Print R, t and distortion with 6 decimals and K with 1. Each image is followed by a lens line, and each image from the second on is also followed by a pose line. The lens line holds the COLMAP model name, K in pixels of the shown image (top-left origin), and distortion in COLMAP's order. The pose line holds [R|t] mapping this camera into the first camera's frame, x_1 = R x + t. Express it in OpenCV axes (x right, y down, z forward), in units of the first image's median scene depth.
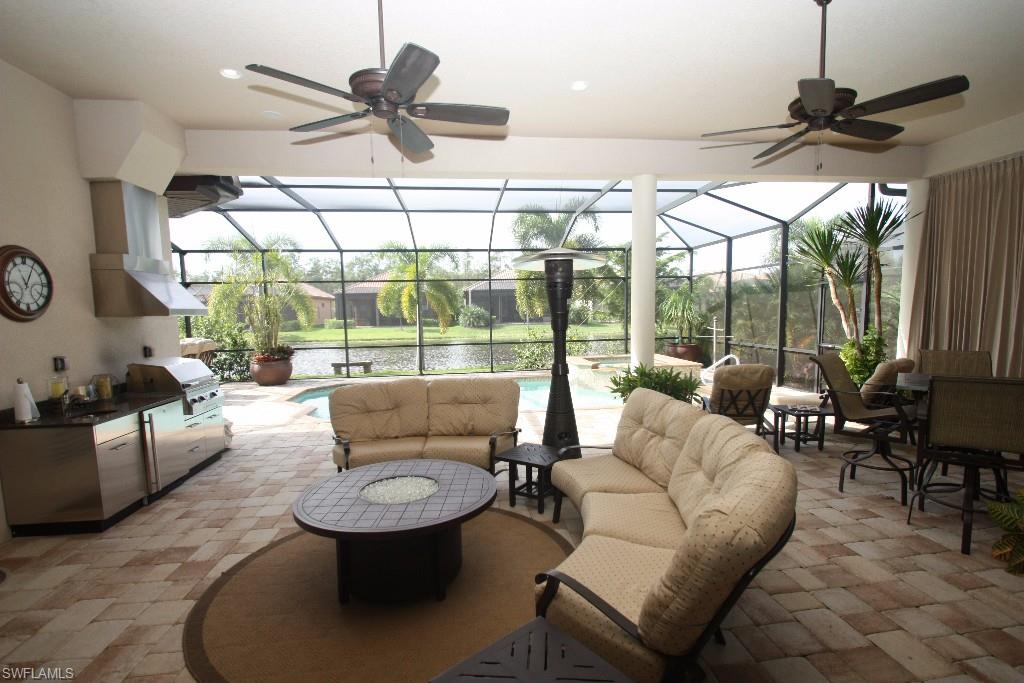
lens RADIAL K [[485.0, 0, 512.6], [0, 485.0, 348.3], [0, 0, 1]] dist [-0.002500, -0.000085]
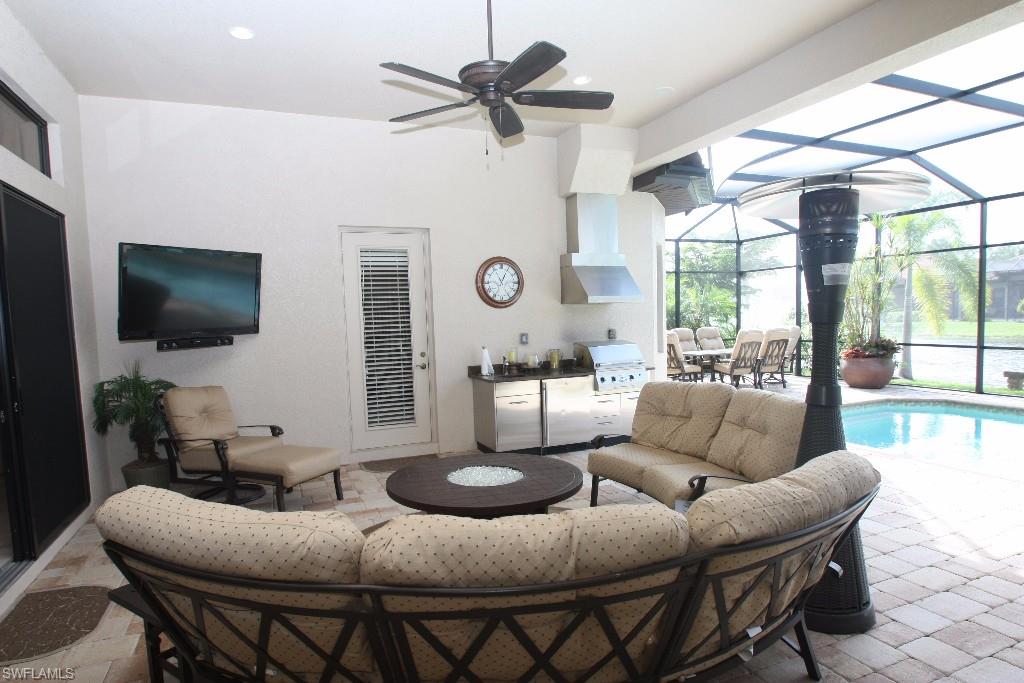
lens RADIAL K [[591.1, 0, 510.8], [0, 591.1, 343.9], [0, 0, 1]] dist [0.000844, 0.000012]
pose [[0.266063, 0.057670, -0.962229, 0.691071], [-0.048756, 0.997736, 0.046316, -0.029266], [0.962722, 0.034592, 0.268272, 0.522814]]
